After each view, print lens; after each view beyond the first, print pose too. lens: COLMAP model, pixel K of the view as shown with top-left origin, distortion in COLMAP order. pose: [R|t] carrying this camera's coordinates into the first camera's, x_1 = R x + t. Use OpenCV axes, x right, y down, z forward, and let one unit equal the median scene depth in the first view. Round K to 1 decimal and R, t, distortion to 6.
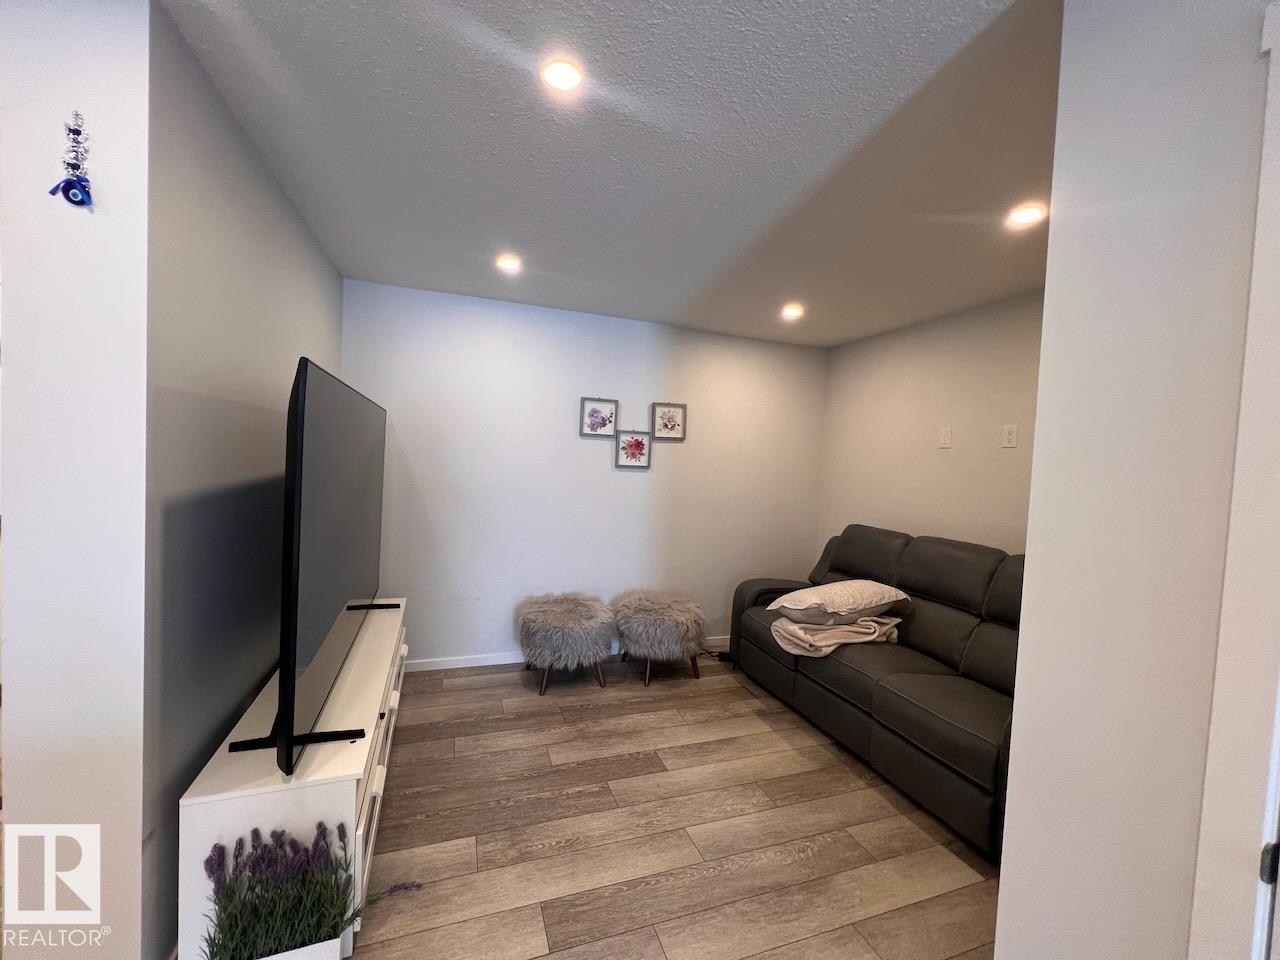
lens RADIAL K [[513.8, 0, 637.0], [0, 513.8, 479.4], [0, 0, 1]] dist [-0.002859, 0.000816]
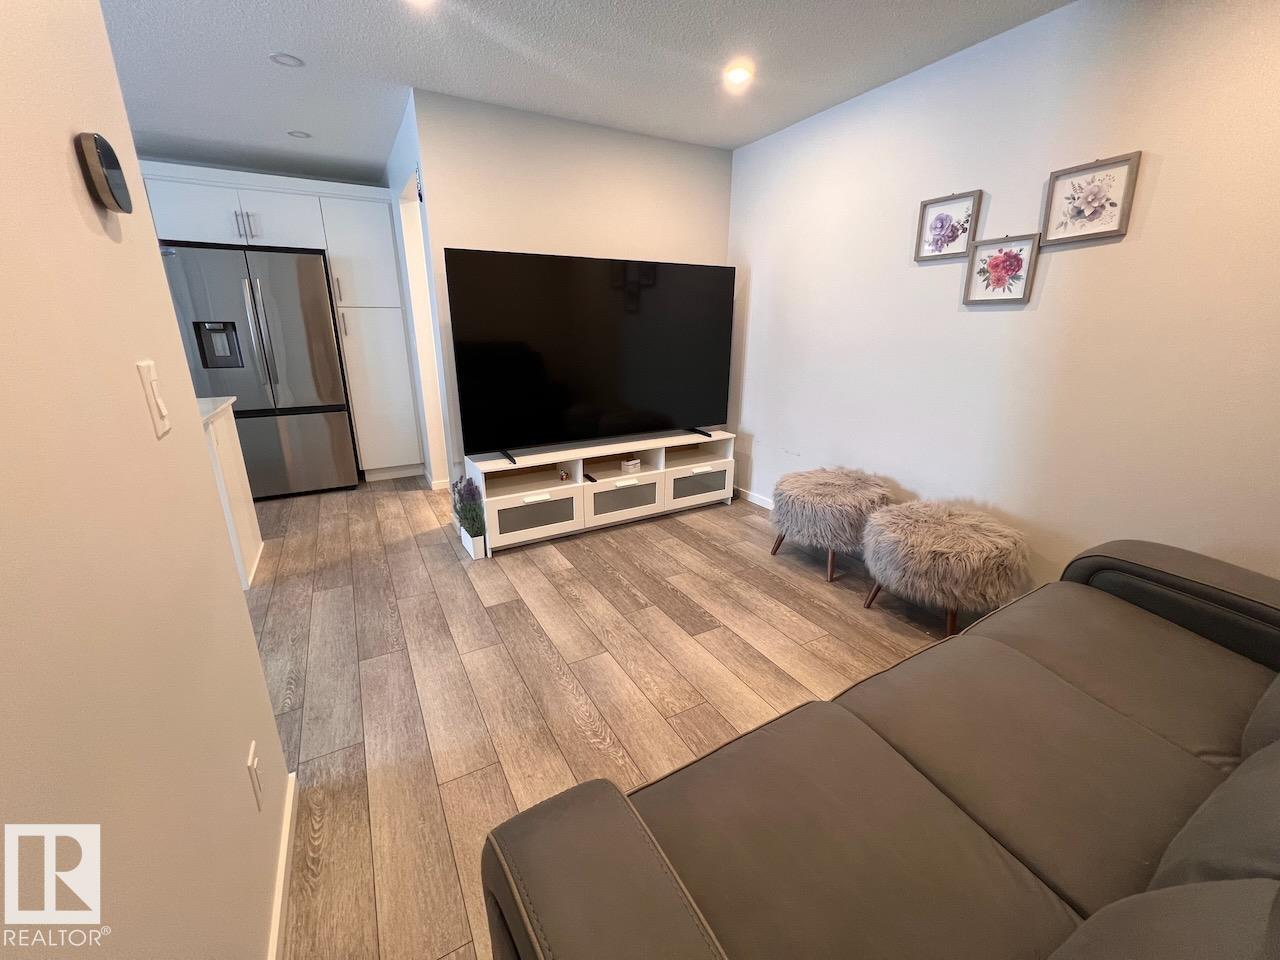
lens RADIAL K [[515.0, 0, 637.6], [0, 515.0, 478.4], [0, 0, 1]] dist [-0.001958, 0.000384]
pose [[0.170639, 0.235110, -0.956873, 0.709928], [-0.031315, 0.971919, 0.233223, 0.064323], [0.984836, -0.009832, 0.173209, 0.614033]]
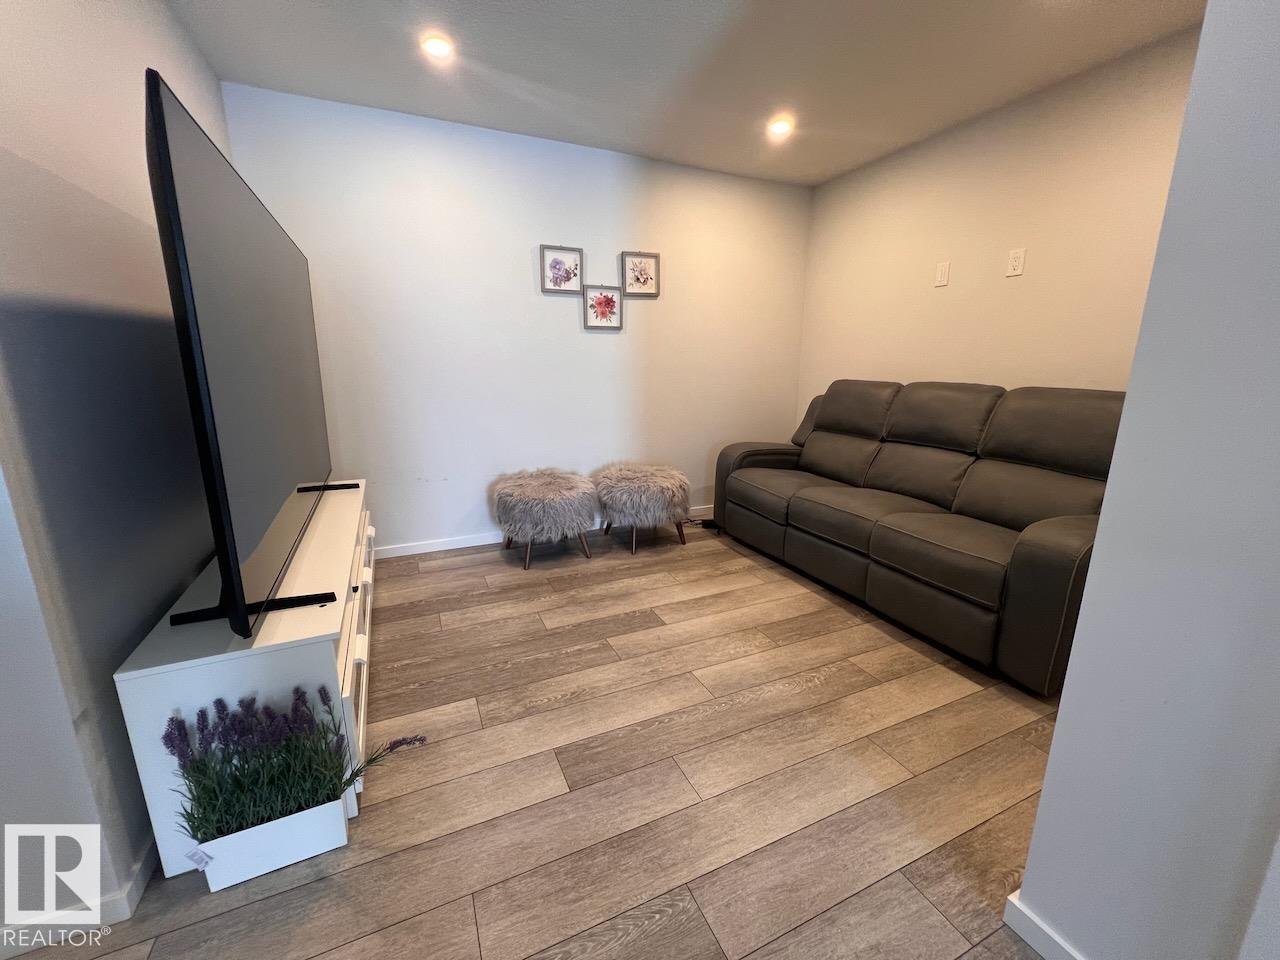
lens RADIAL K [[513.8, 0, 636.8], [0, 513.8, 480.0], [0, 0, 1]] dist [-0.002859, 0.000816]
pose [[0.995530, -0.062624, 0.070699, -0.039663], [0.048172, 0.980556, 0.190236, 0.088747], [-0.081238, -0.185980, 0.979189, 0.079376]]
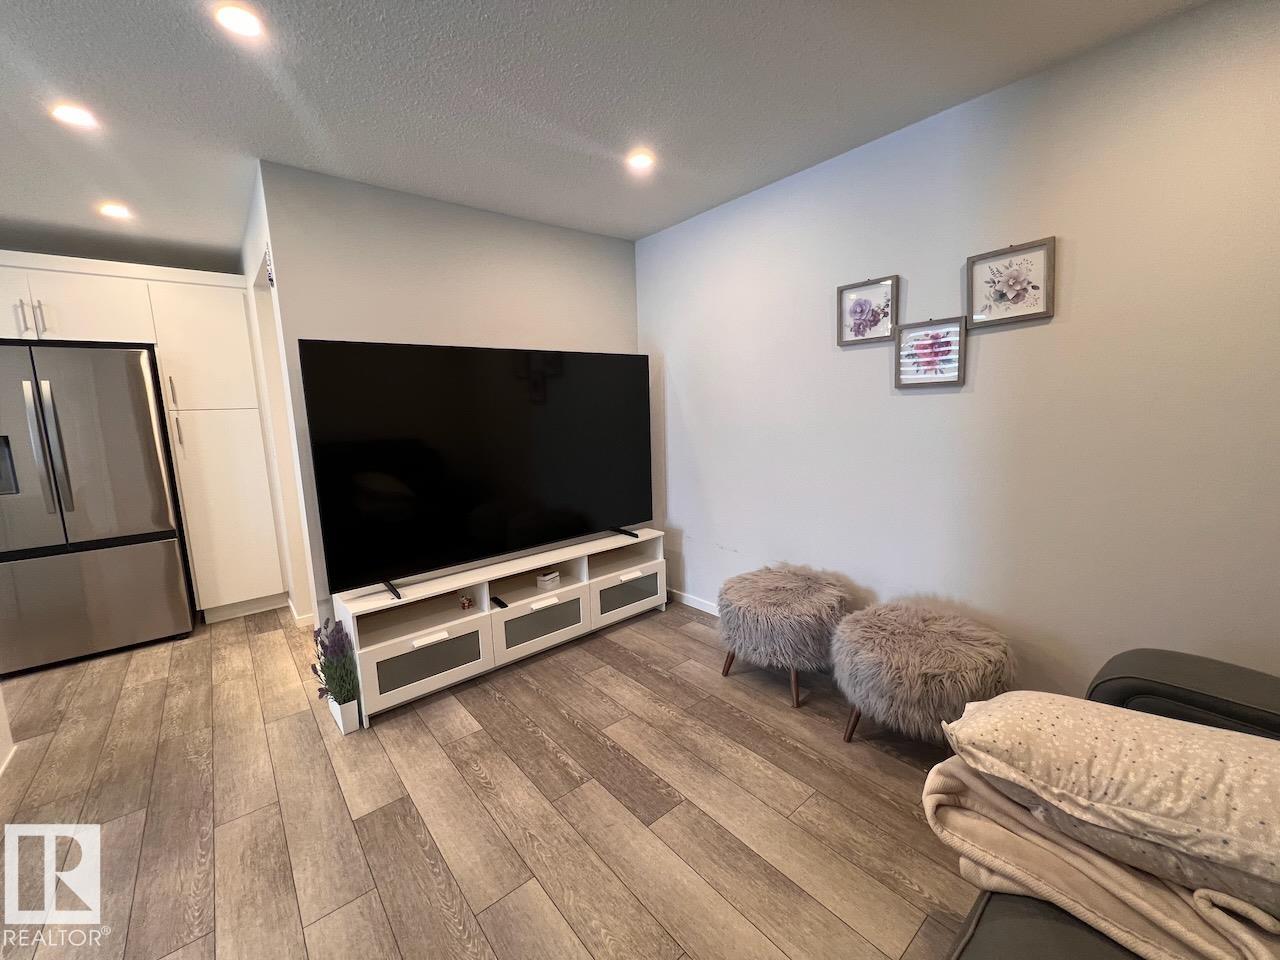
lens RADIAL K [[515.0, 0, 637.9], [0, 515.0, 478.8], [0, 0, 1]] dist [-0.001958, 0.000384]
pose [[0.342543, 0.070119, -0.936882, 0.552175], [0.014611, 0.996693, 0.079937, 0.038160], [0.939388, -0.041071, 0.340386, 0.635119]]
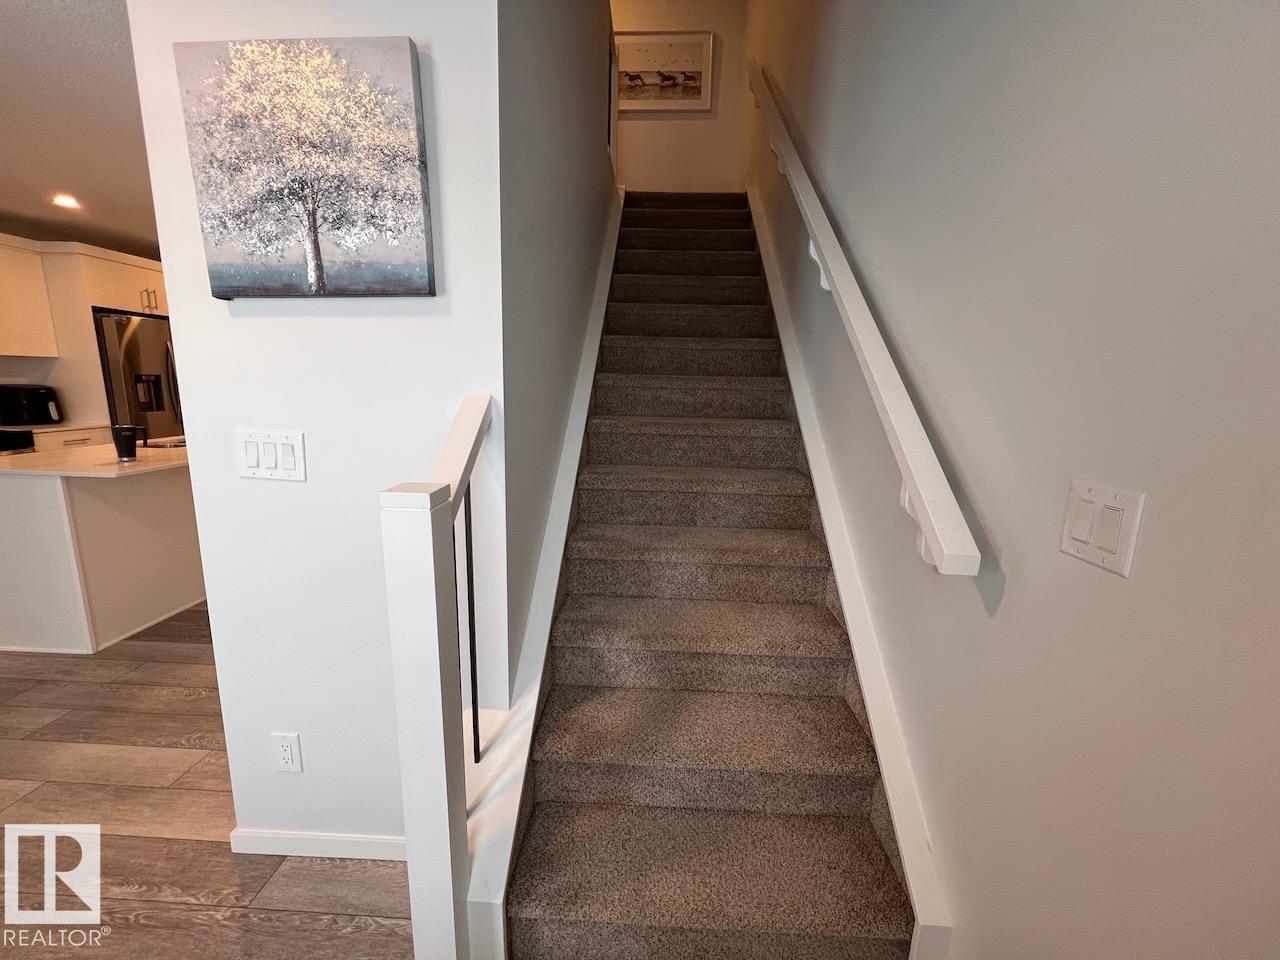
lens RADIAL K [[515.0, 0, 638.5], [0, 515.0, 476.7], [0, 0, 1]] dist [-0.001958, 0.000384]
pose [[0.927745, 0.047489, -0.370180, 1.185261], [0.001483, 0.991395, 0.130899, 0.118135], [0.373211, -0.121990, 0.919691, -1.023400]]
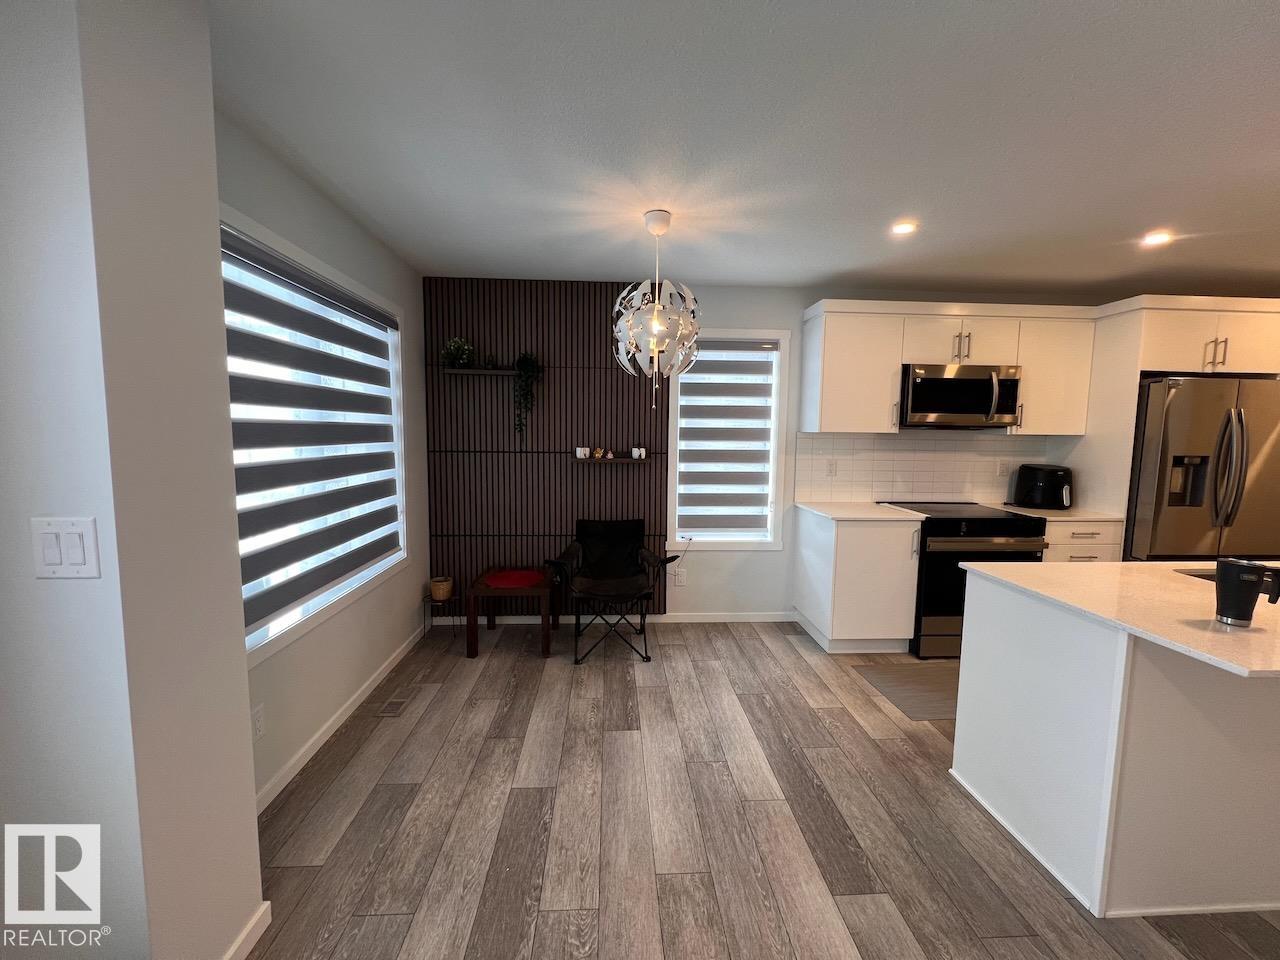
lens RADIAL K [[515.0, 0, 638.0], [0, 515.0, 478.9], [0, 0, 1]] dist [-0.001958, 0.000384]
pose [[-0.284205, 0.038642, -0.957984, 0.653571], [-0.061888, 0.996364, 0.058550, 0.073679], [0.956764, 0.075928, -0.280780, -0.946426]]
